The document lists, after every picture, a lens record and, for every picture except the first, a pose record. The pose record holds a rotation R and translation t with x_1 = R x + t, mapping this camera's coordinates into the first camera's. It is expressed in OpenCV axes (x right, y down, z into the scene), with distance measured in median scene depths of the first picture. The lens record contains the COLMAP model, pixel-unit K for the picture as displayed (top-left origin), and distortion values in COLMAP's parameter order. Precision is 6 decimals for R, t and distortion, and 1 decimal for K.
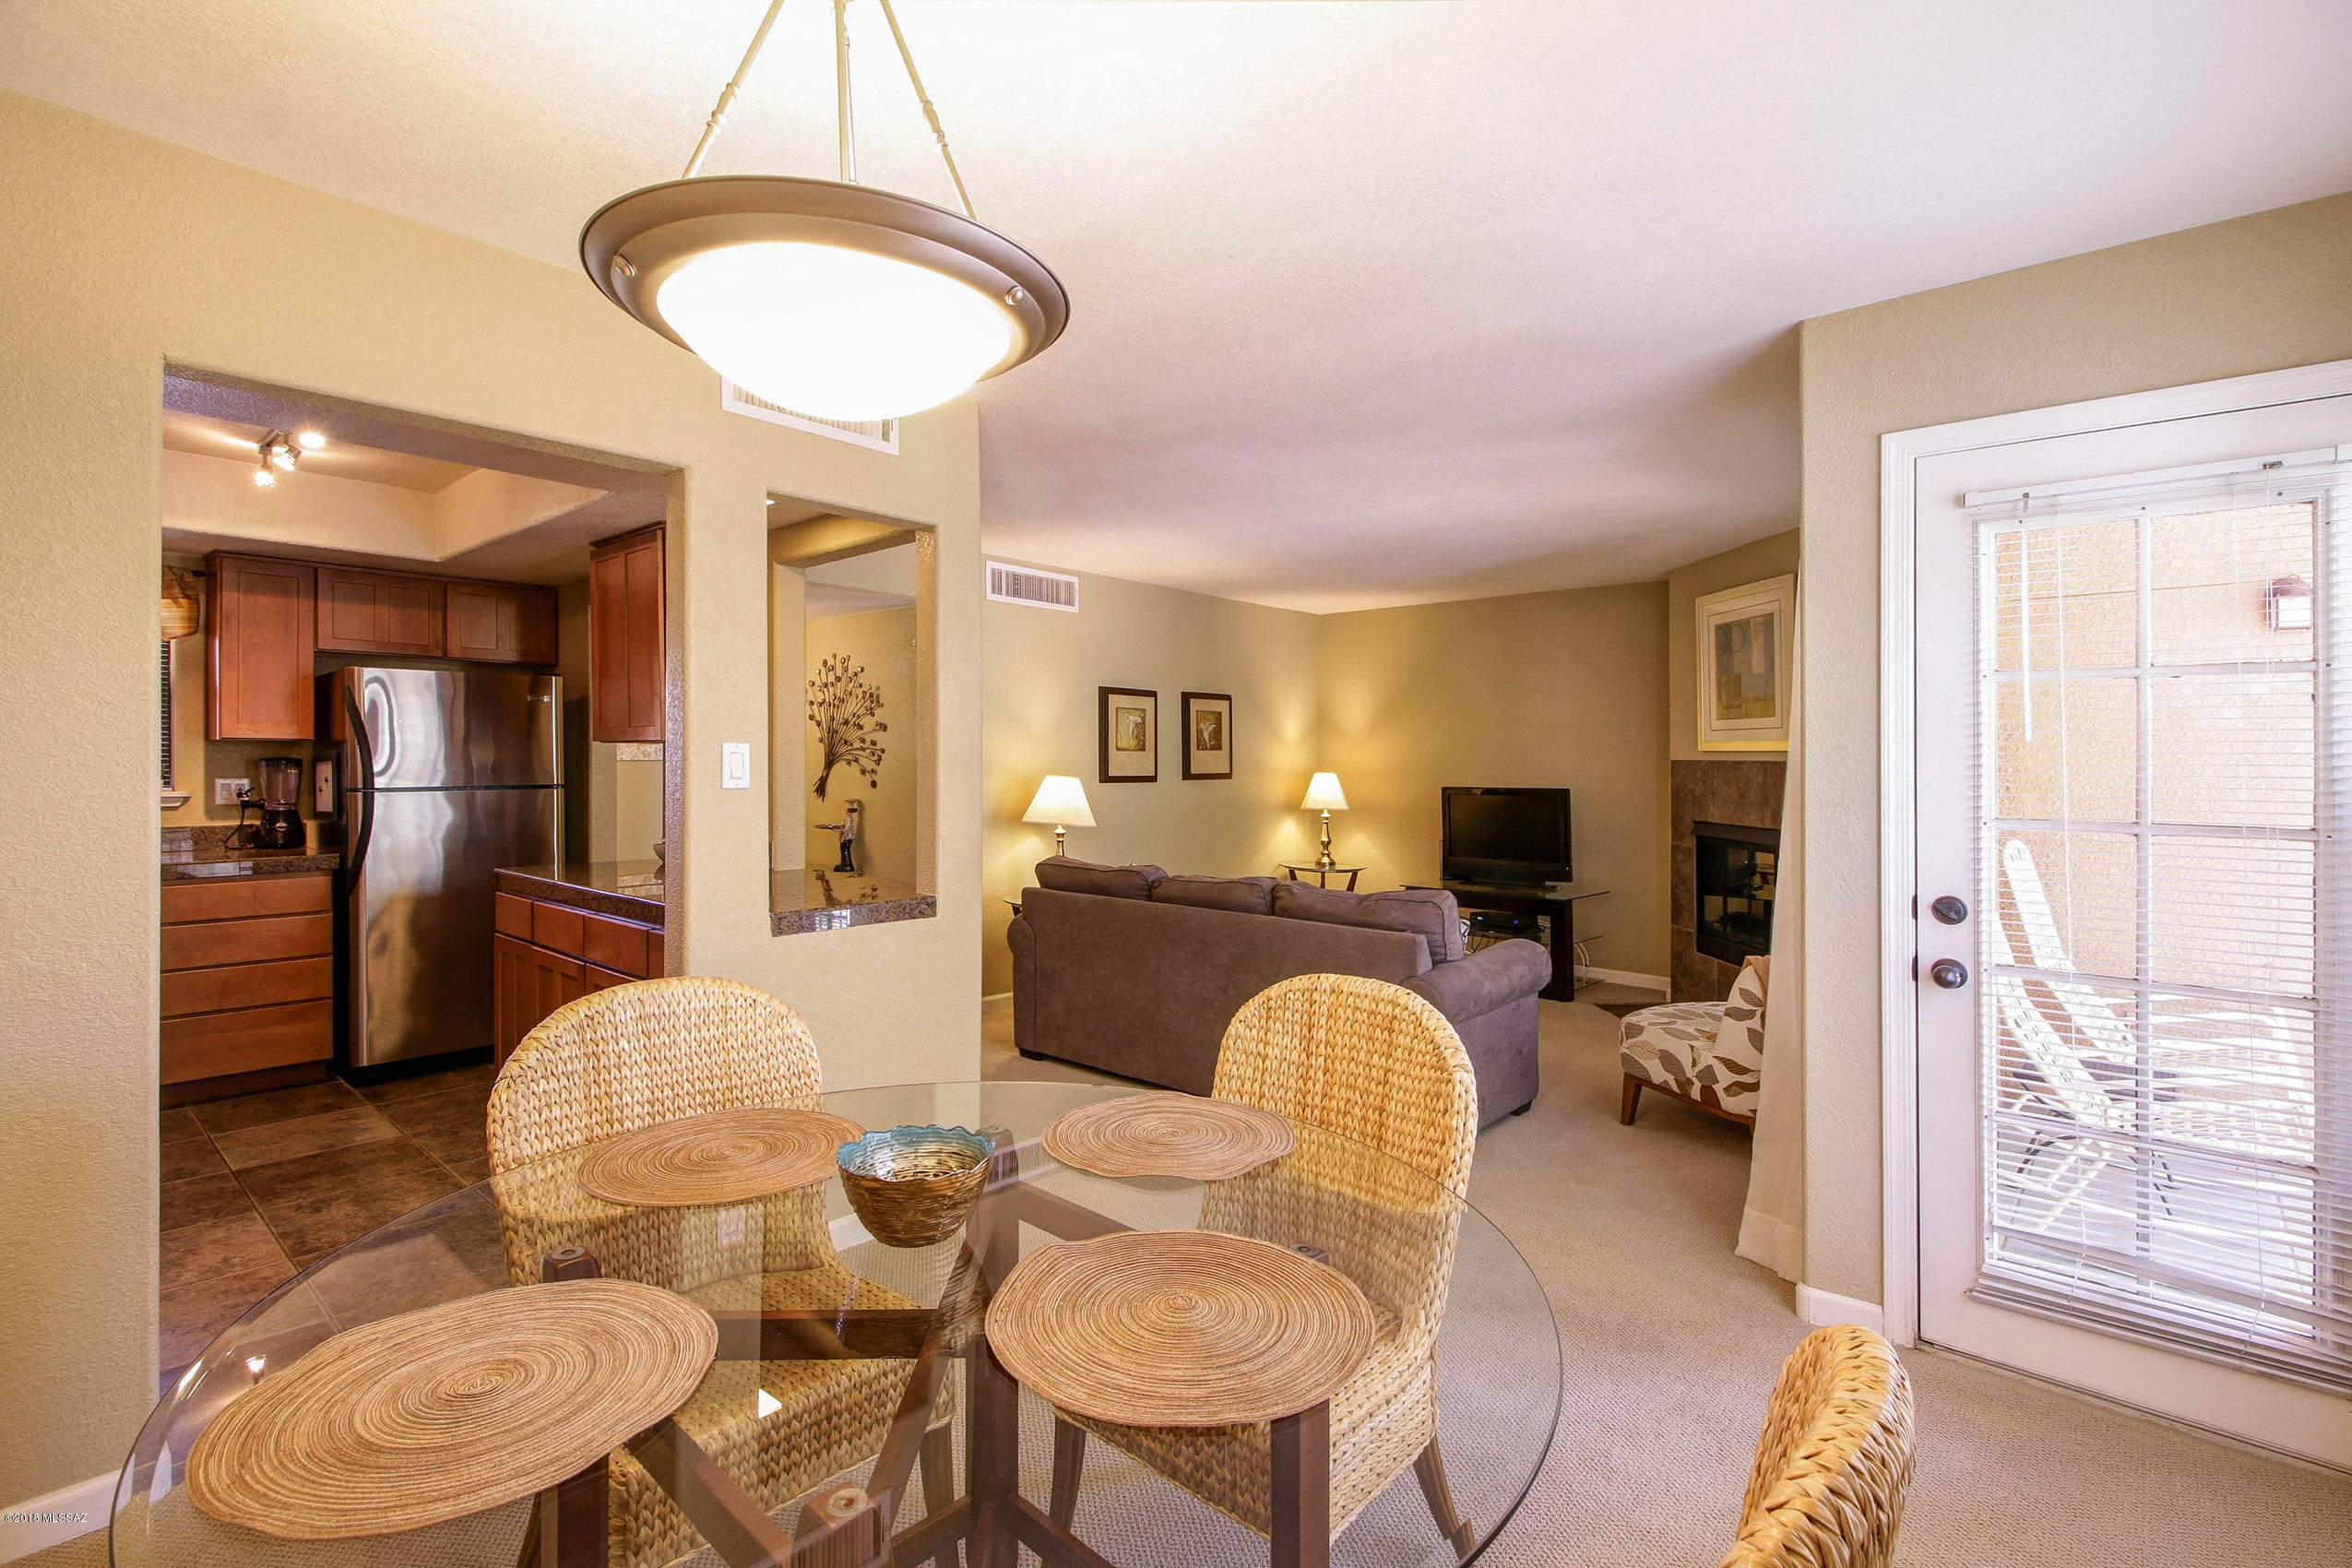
lens RADIAL K [[1080.2, 0, 1183.1], [0, 1080.2, 784.2], [0, 0, 1]] dist [0.009542, -0.002014]
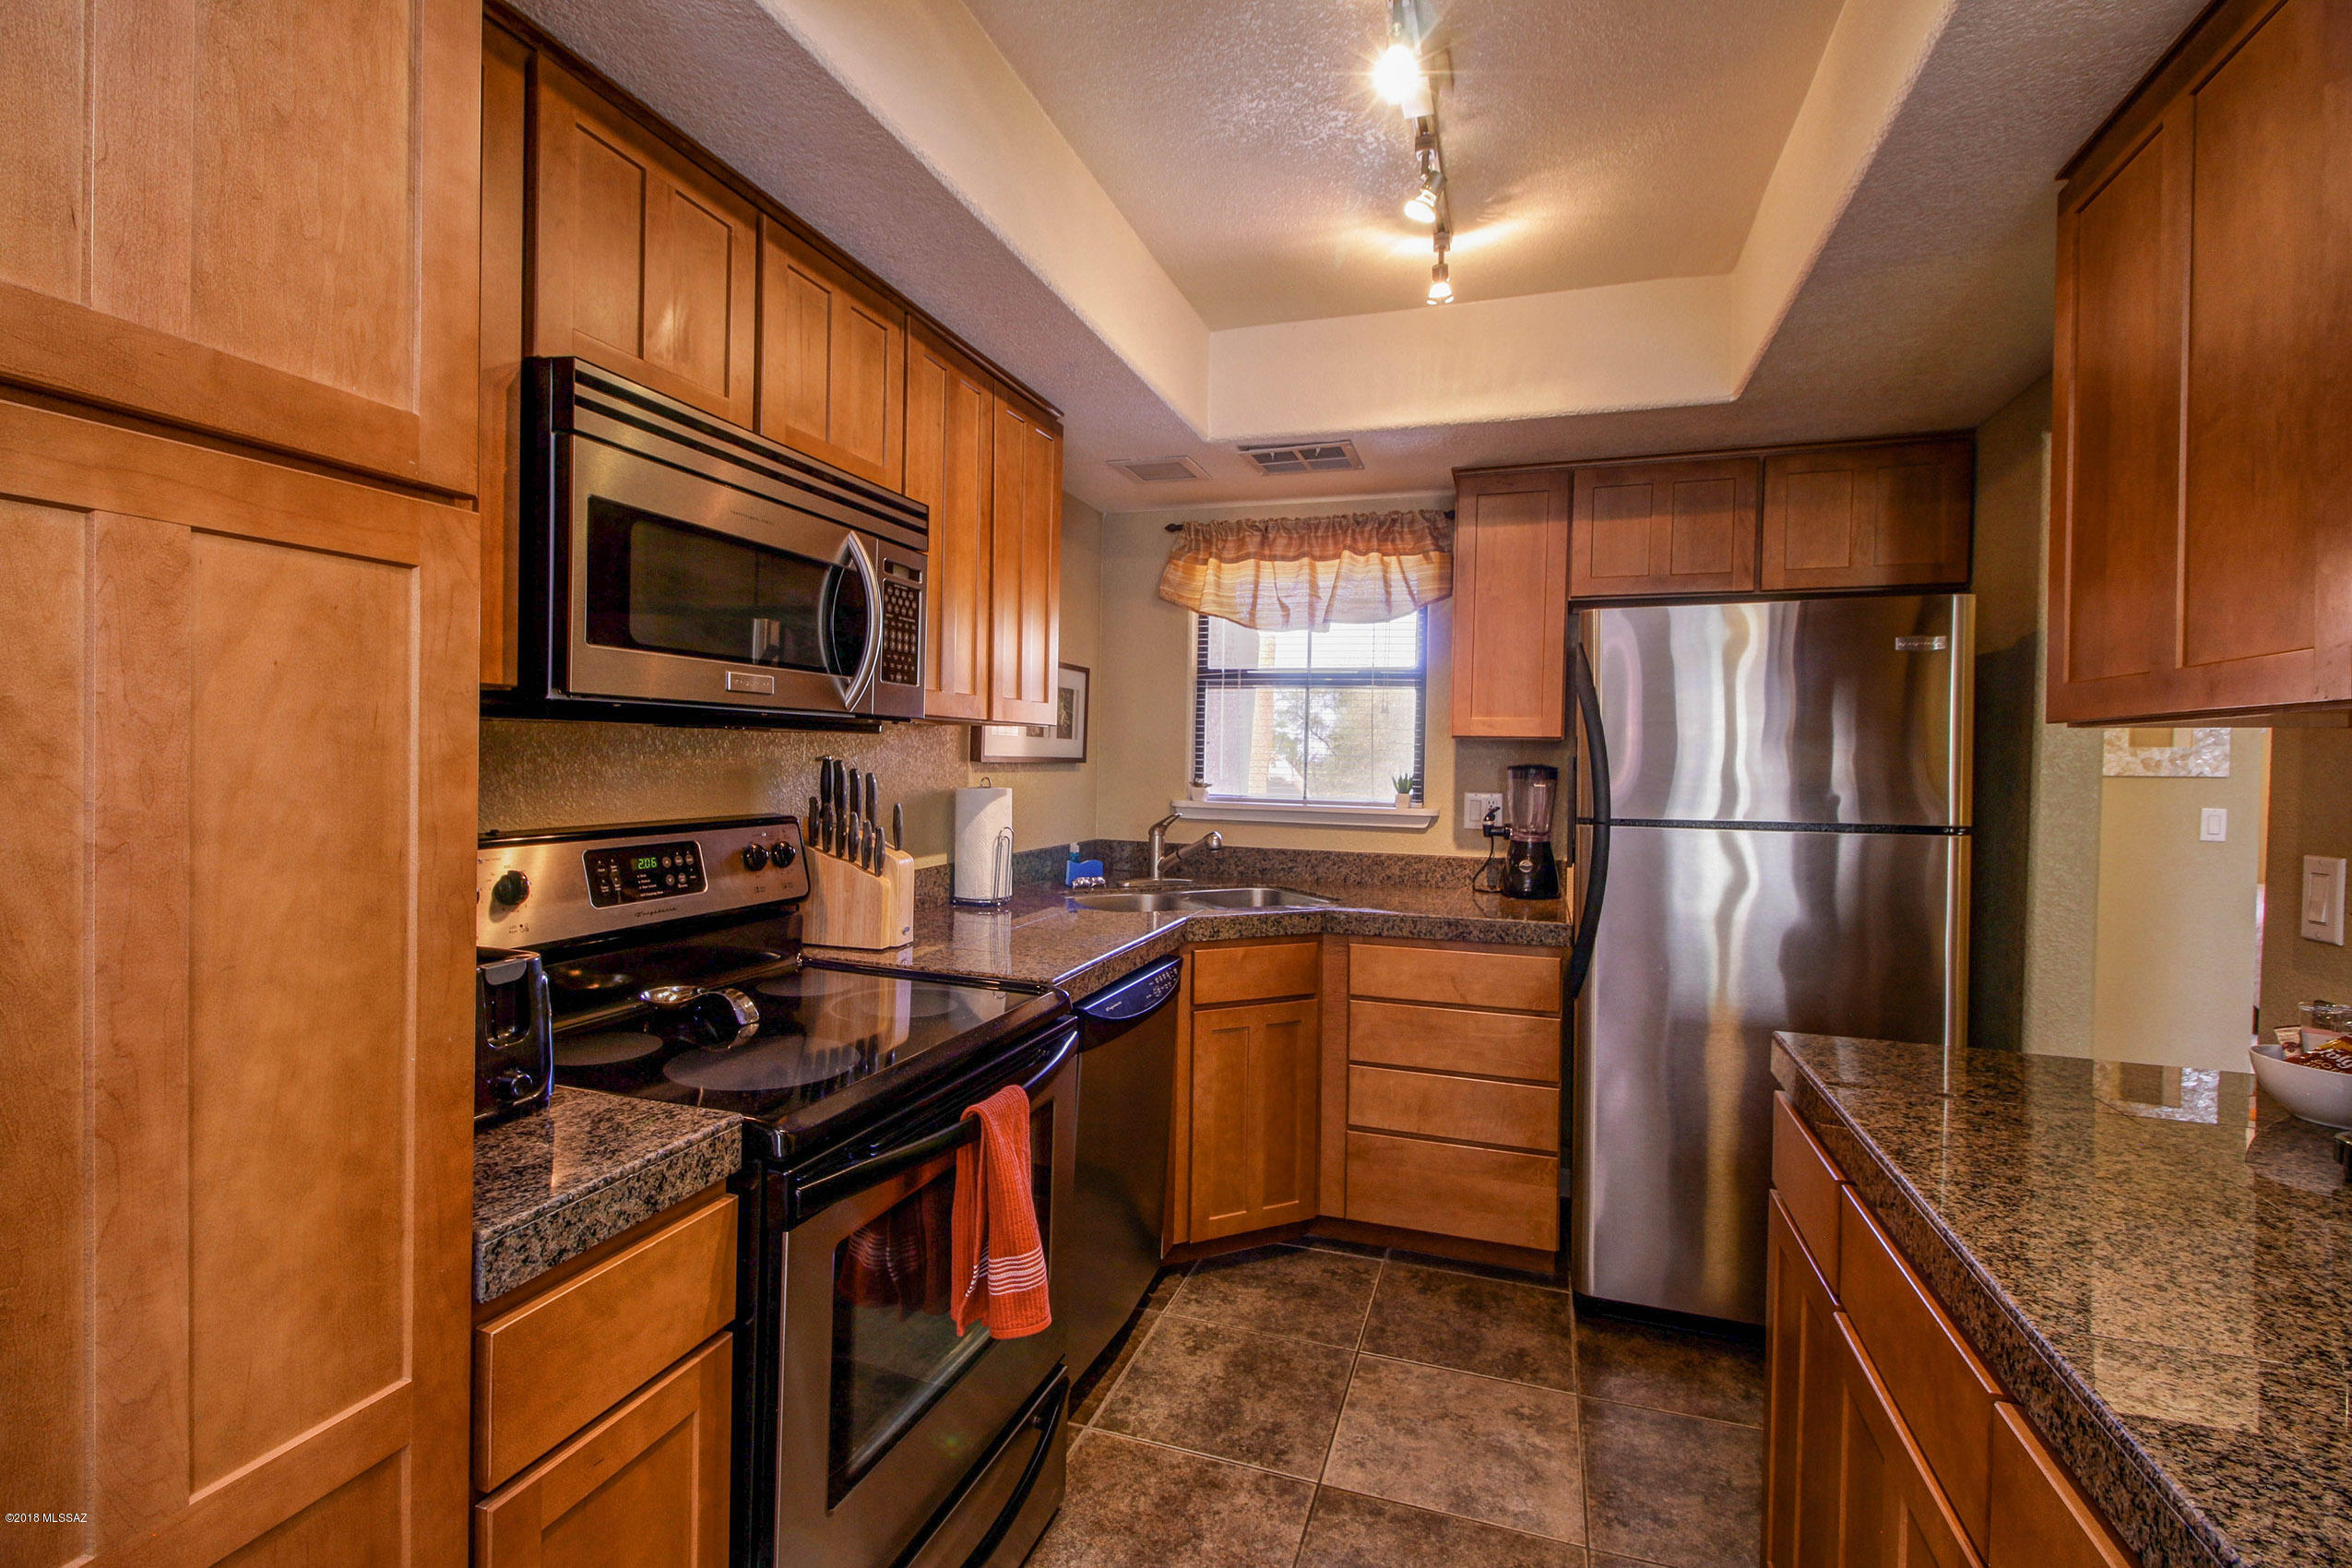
lens RADIAL K [[1080.2, 0, 1176.5], [0, 1080.2, 778.8], [0, 0, 1]] dist [0.009542, -0.002014]
pose [[0.390531, 0.018478, -0.920404, -0.443096], [-0.027832, 0.999579, 0.008258, -0.023067], [0.920169, 0.022392, 0.390881, 0.805324]]
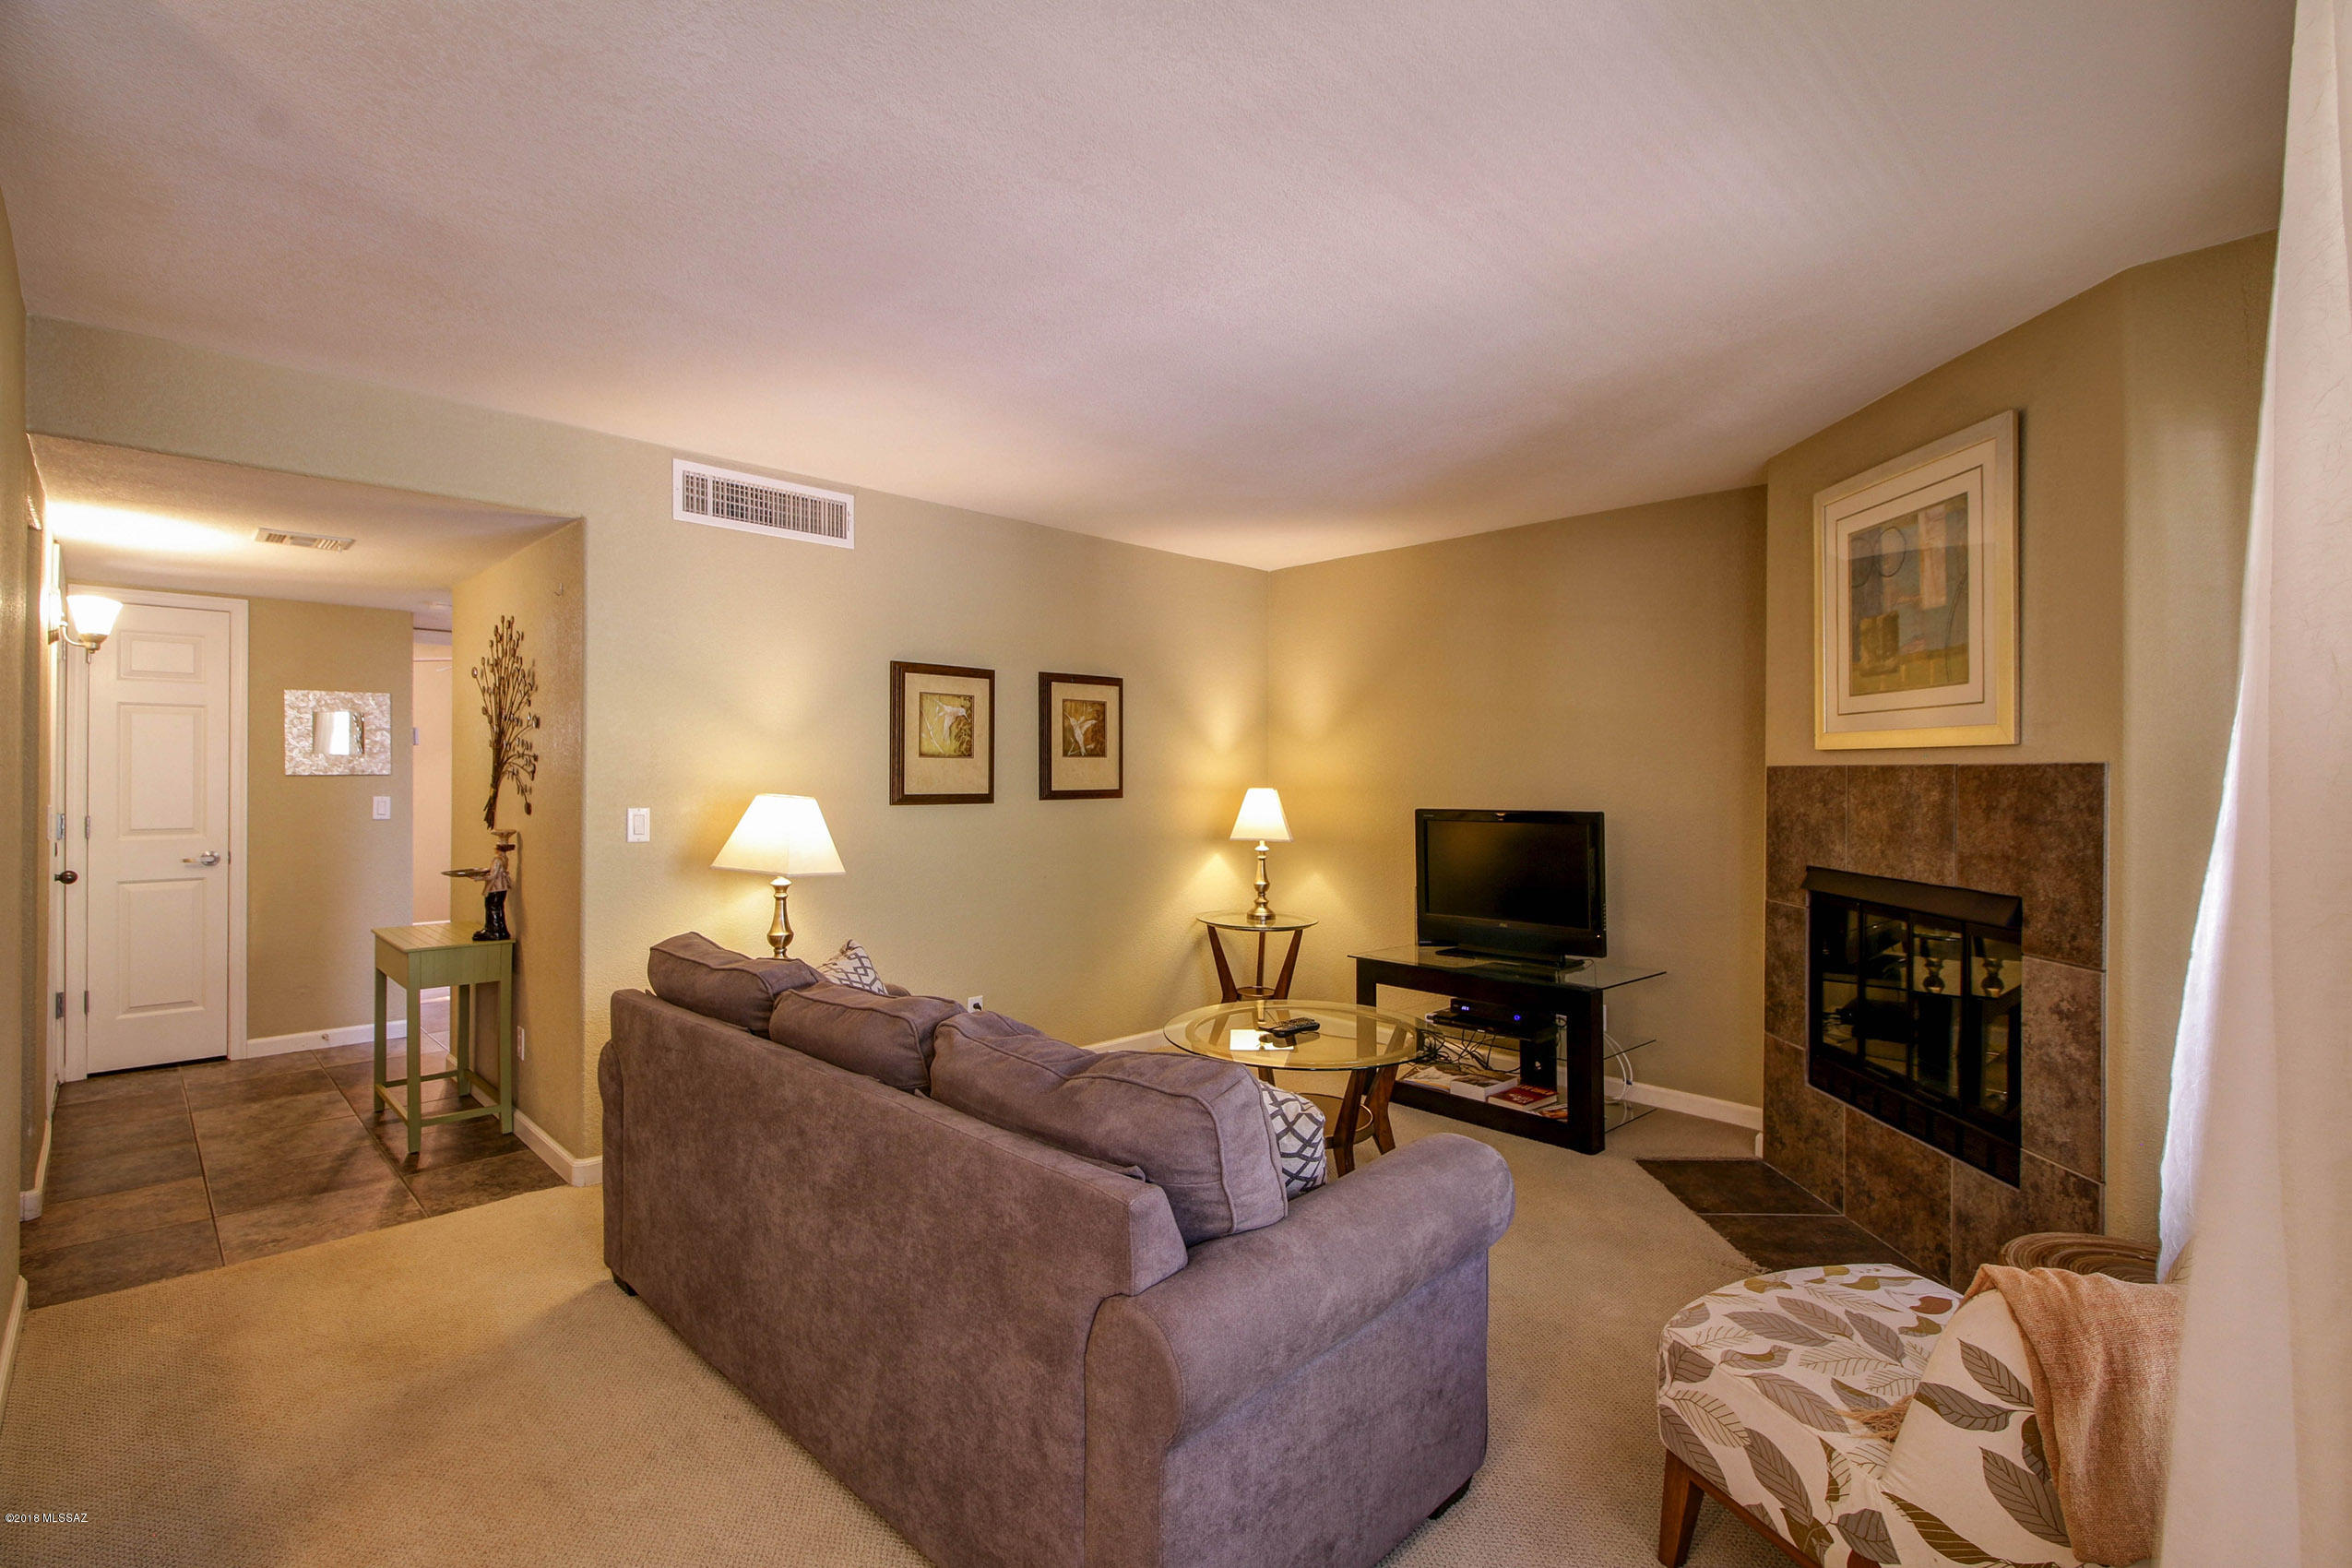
lens RADIAL K [[1080.2, 0, 1195.7], [0, 1080.2, 828.0], [0, 0, 1]] dist [0.009542, -0.002014]
pose [[0.998532, -0.001954, -0.054127, 0.146023], [0.003361, 0.999659, 0.025904, -0.003723], [0.054058, -0.026048, 0.998198, 0.335954]]
